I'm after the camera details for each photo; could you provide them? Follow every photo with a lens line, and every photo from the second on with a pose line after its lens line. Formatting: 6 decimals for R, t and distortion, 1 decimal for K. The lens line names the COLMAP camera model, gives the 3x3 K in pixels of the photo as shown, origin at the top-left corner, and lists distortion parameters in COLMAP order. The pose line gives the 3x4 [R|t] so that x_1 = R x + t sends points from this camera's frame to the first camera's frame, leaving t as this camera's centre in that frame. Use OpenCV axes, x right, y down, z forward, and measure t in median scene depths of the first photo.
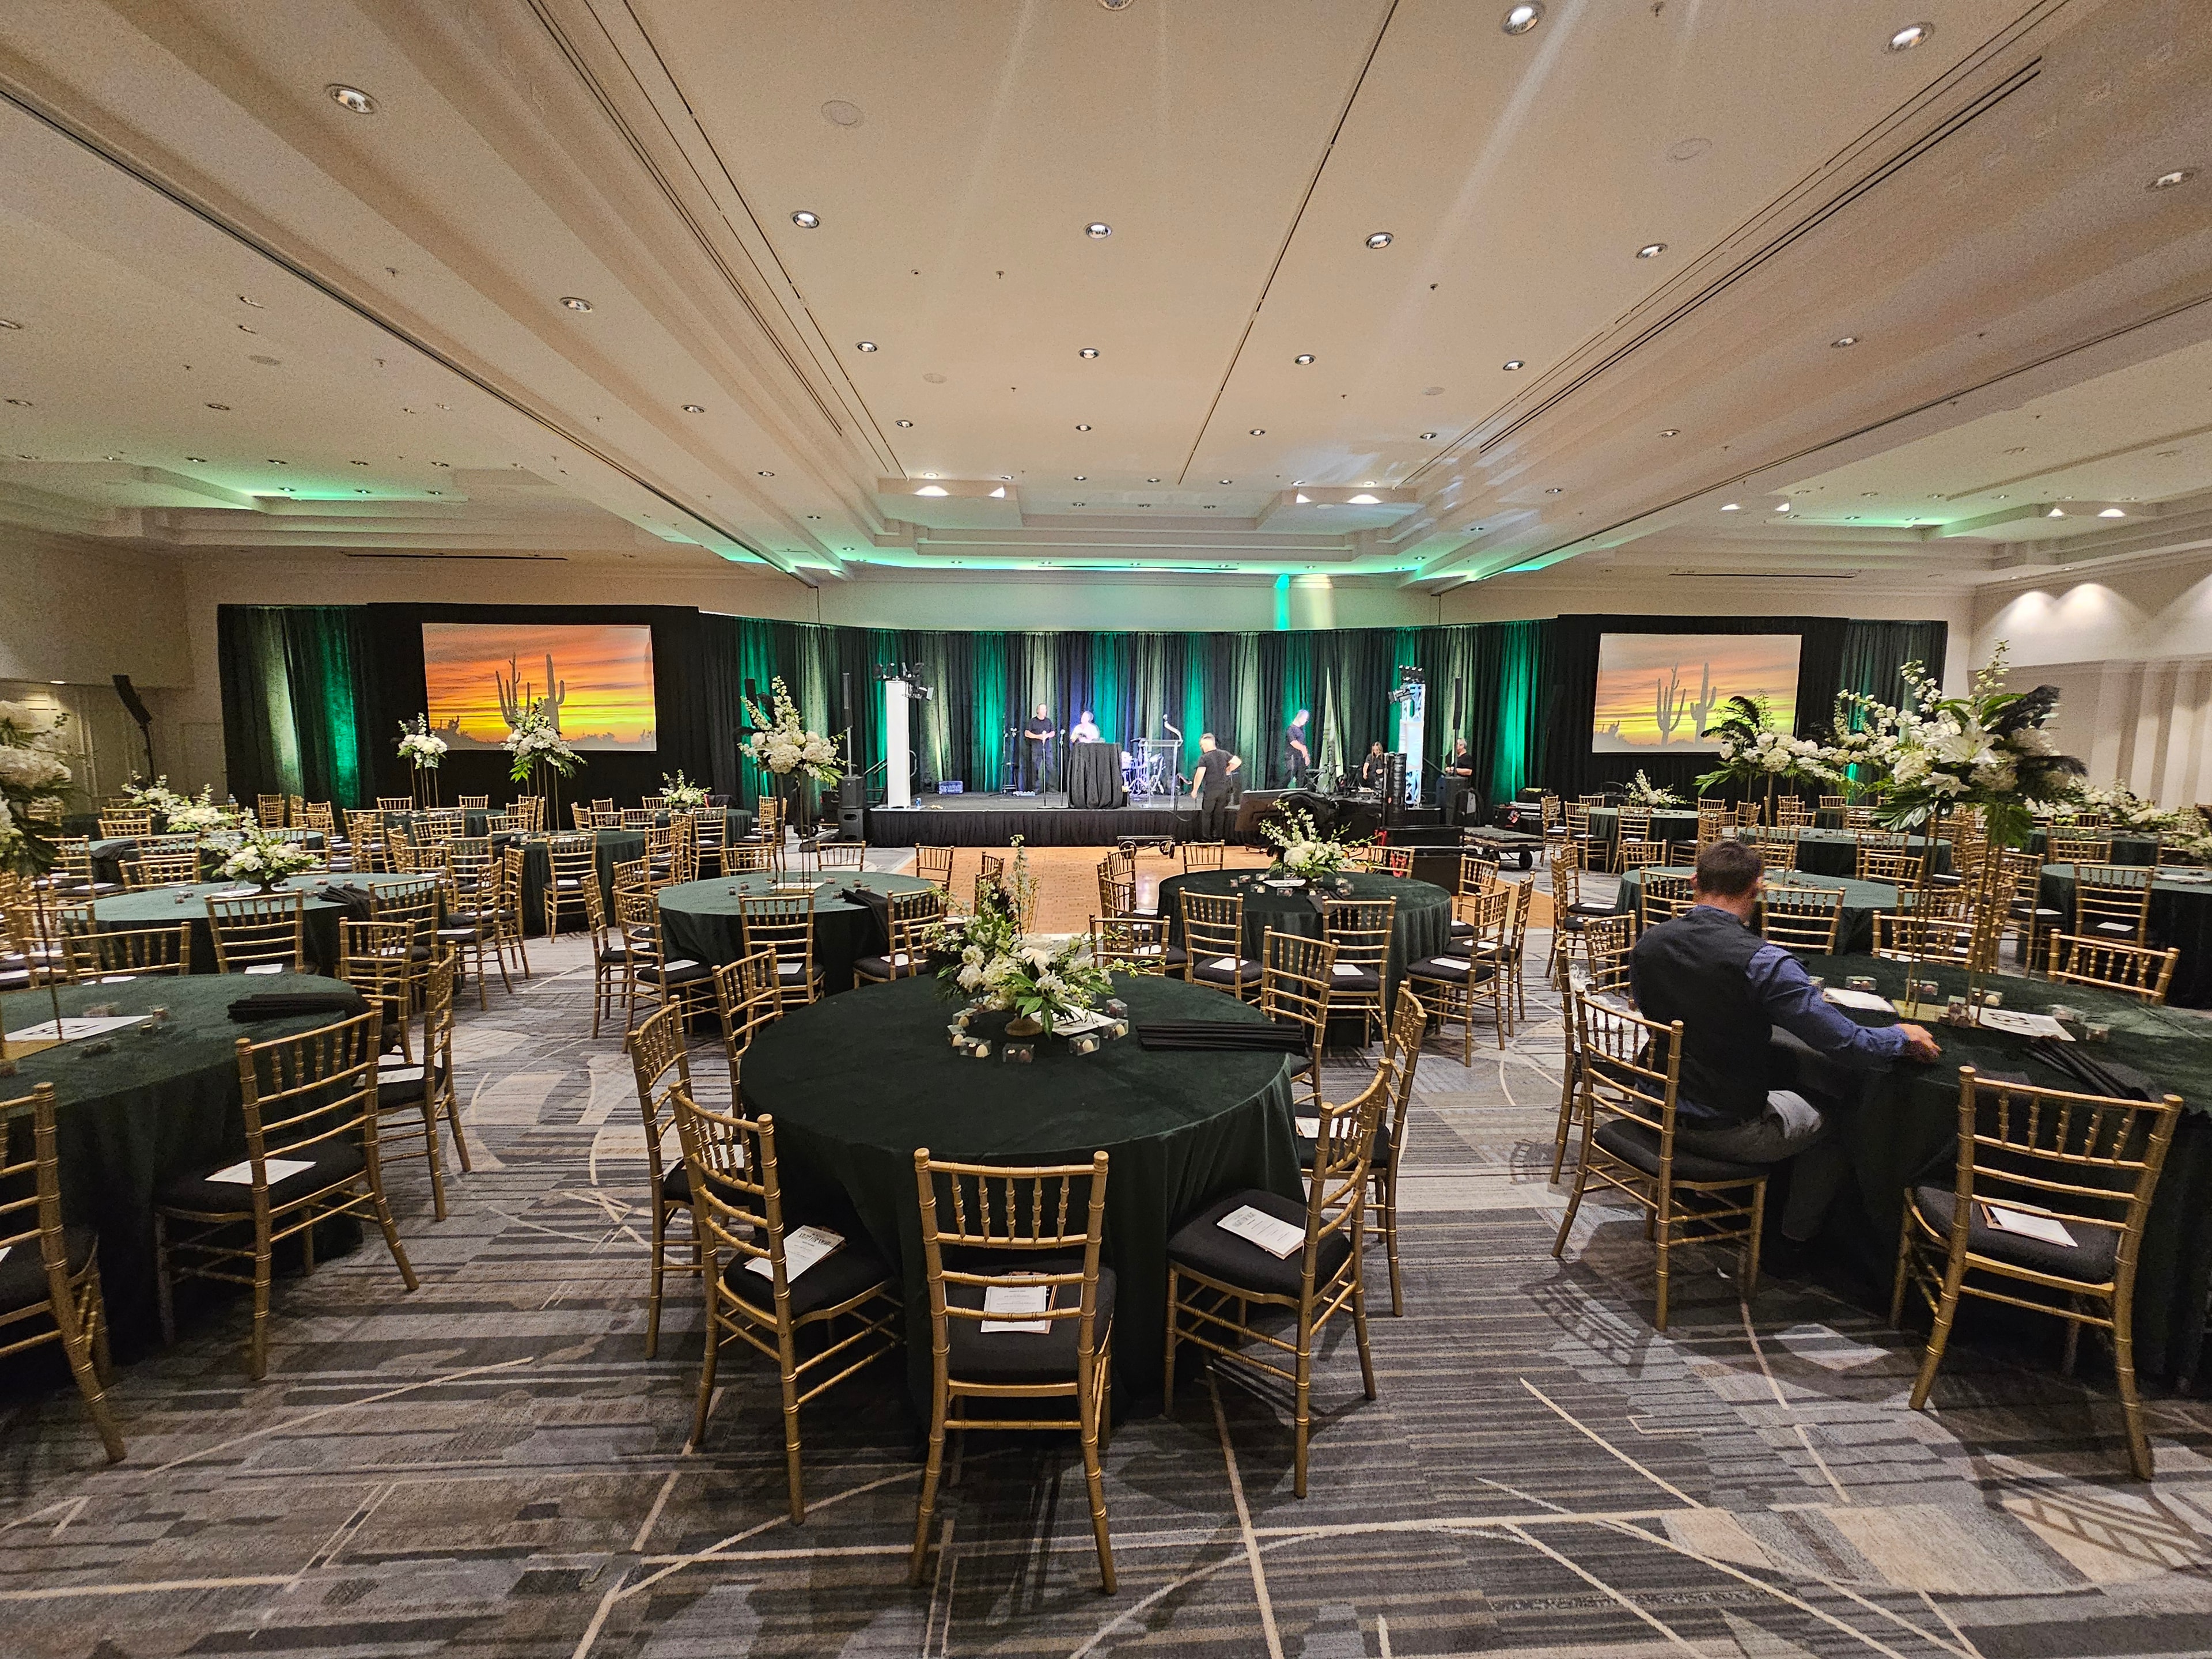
lens RADIAL K [[881.6, 0, 1106.0], [0, 881.6, 829.5], [0, 0, 1]] dist [0.000495, 0.000044]
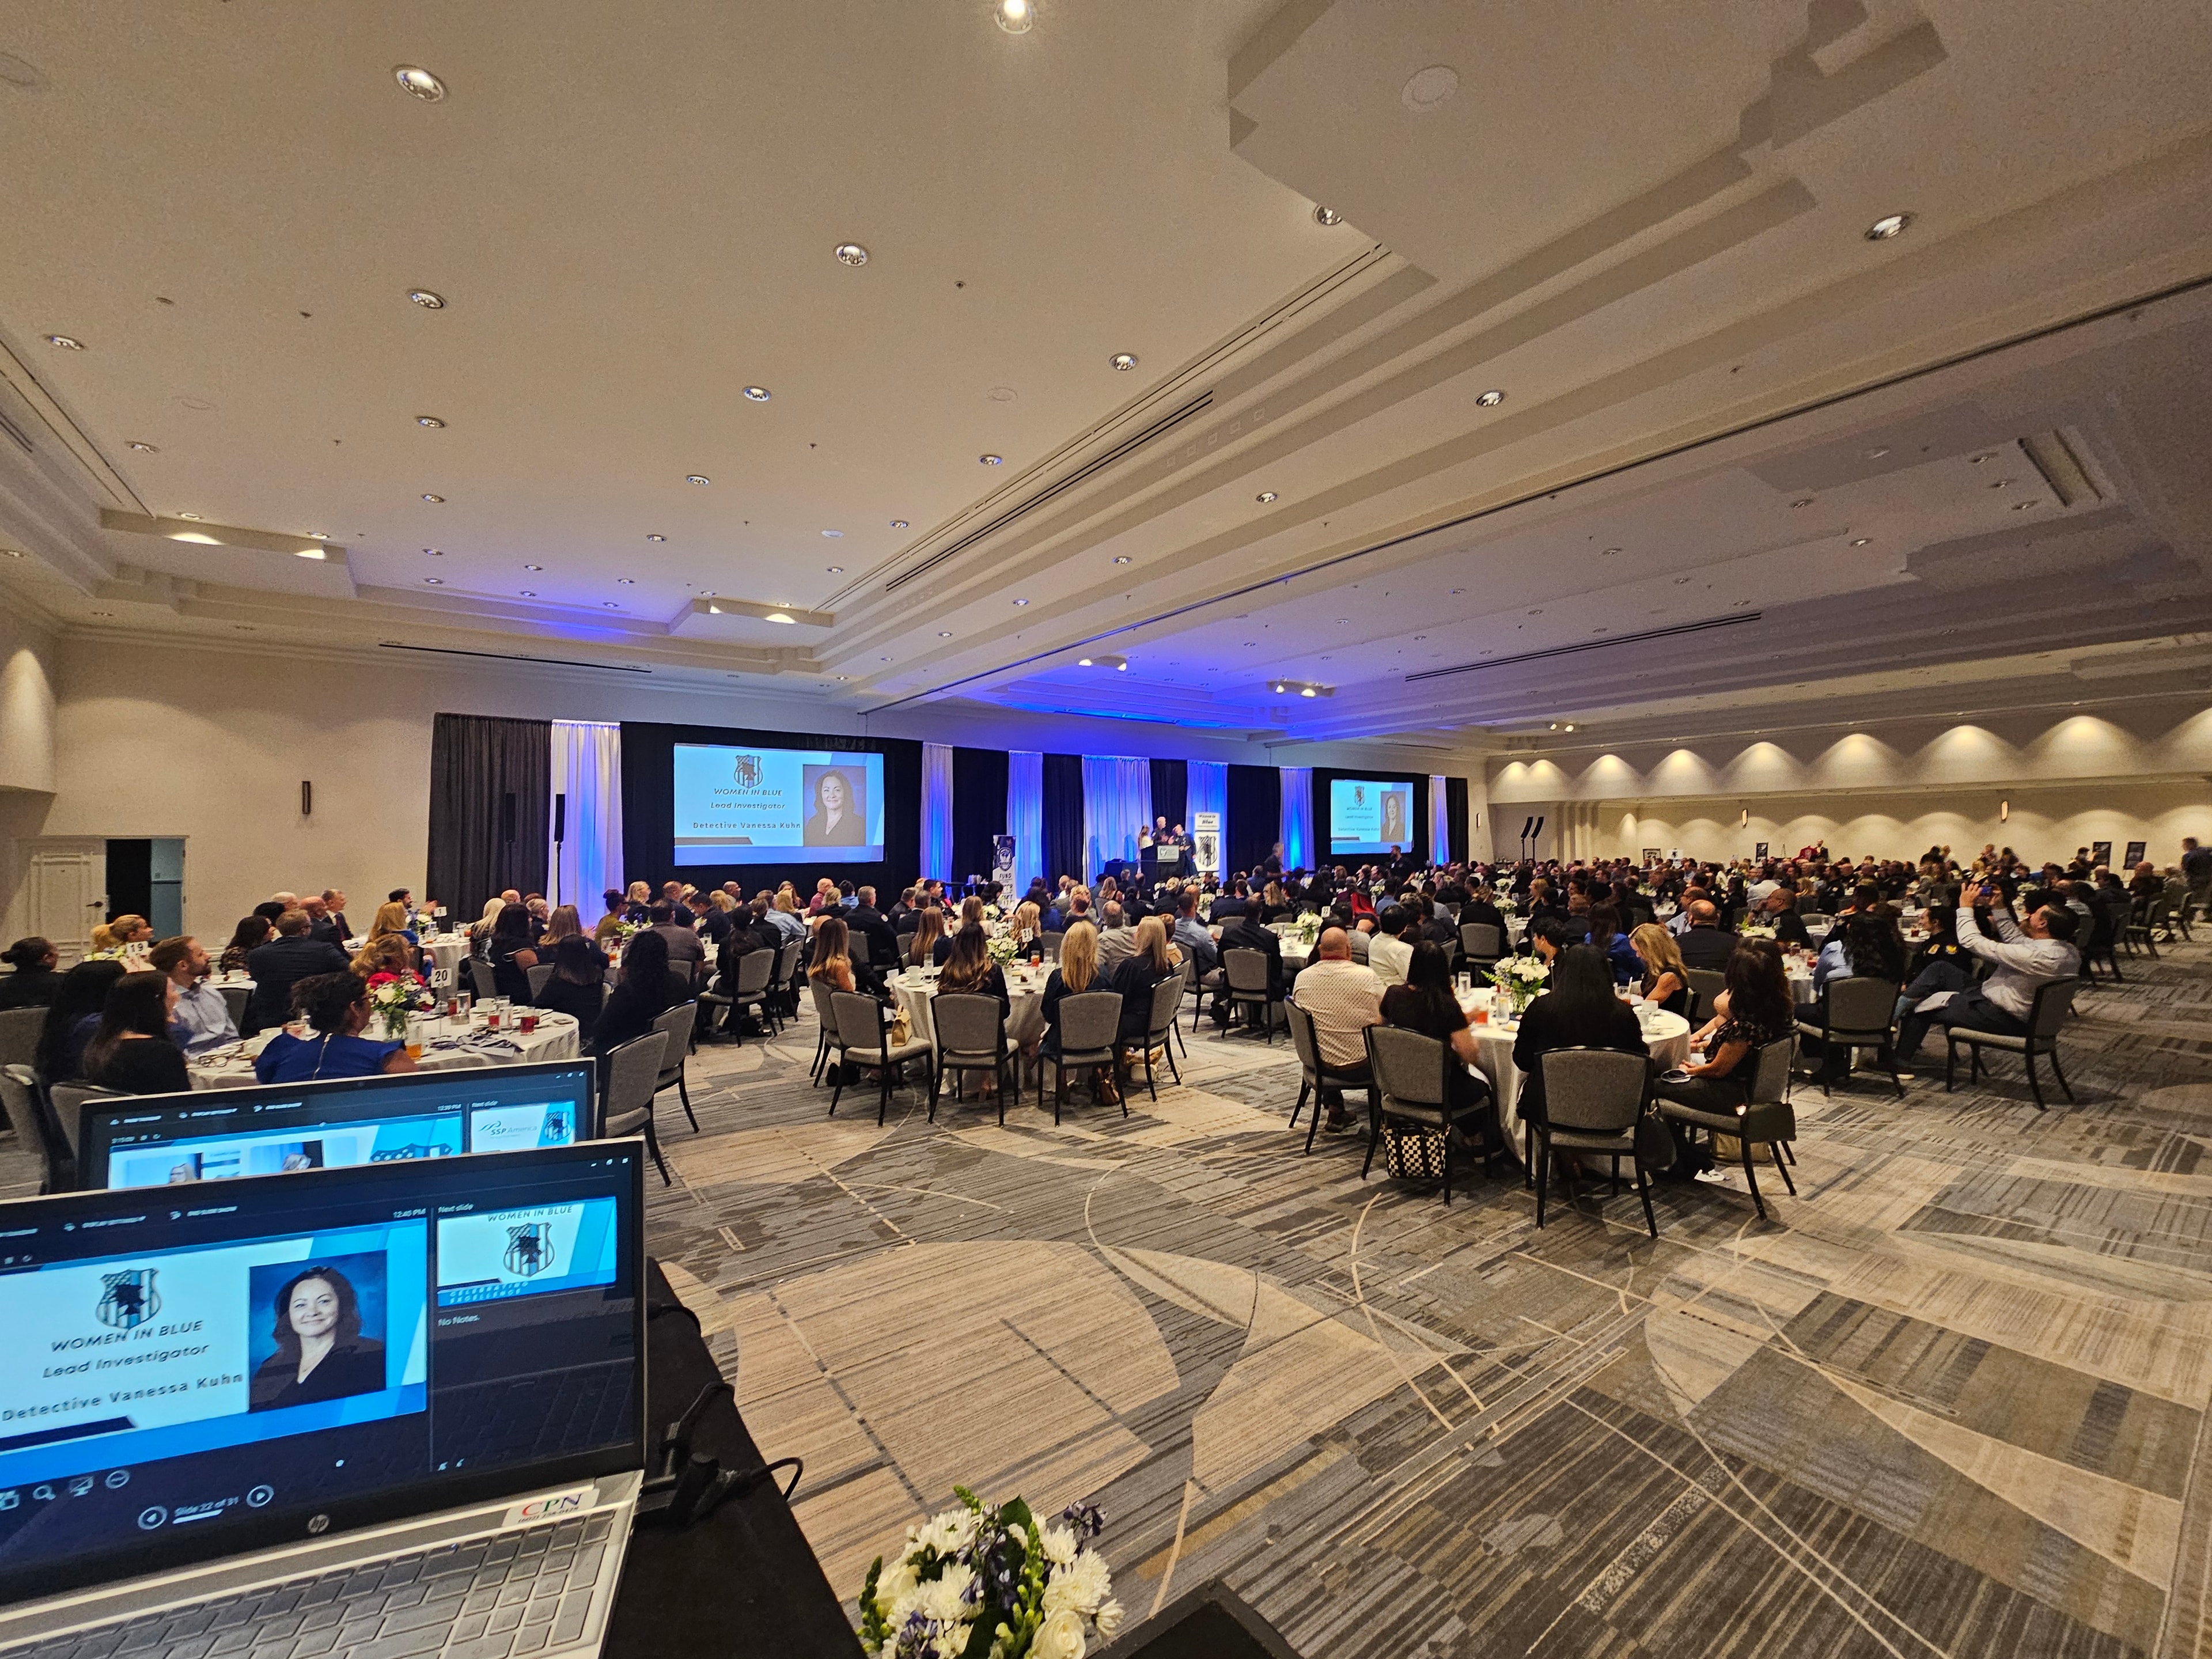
lens RADIAL K [[909.0, 0, 1106.0], [0, 909.0, 829.5], [0, 0, 1]] dist [-0.000123, -0.000008]
pose [[0.837038, -0.003370, 0.547135, -0.777803], [0.075513, 0.991123, -0.109420, 0.016015], [-0.541909, 0.132905, 0.829862, -0.109005]]
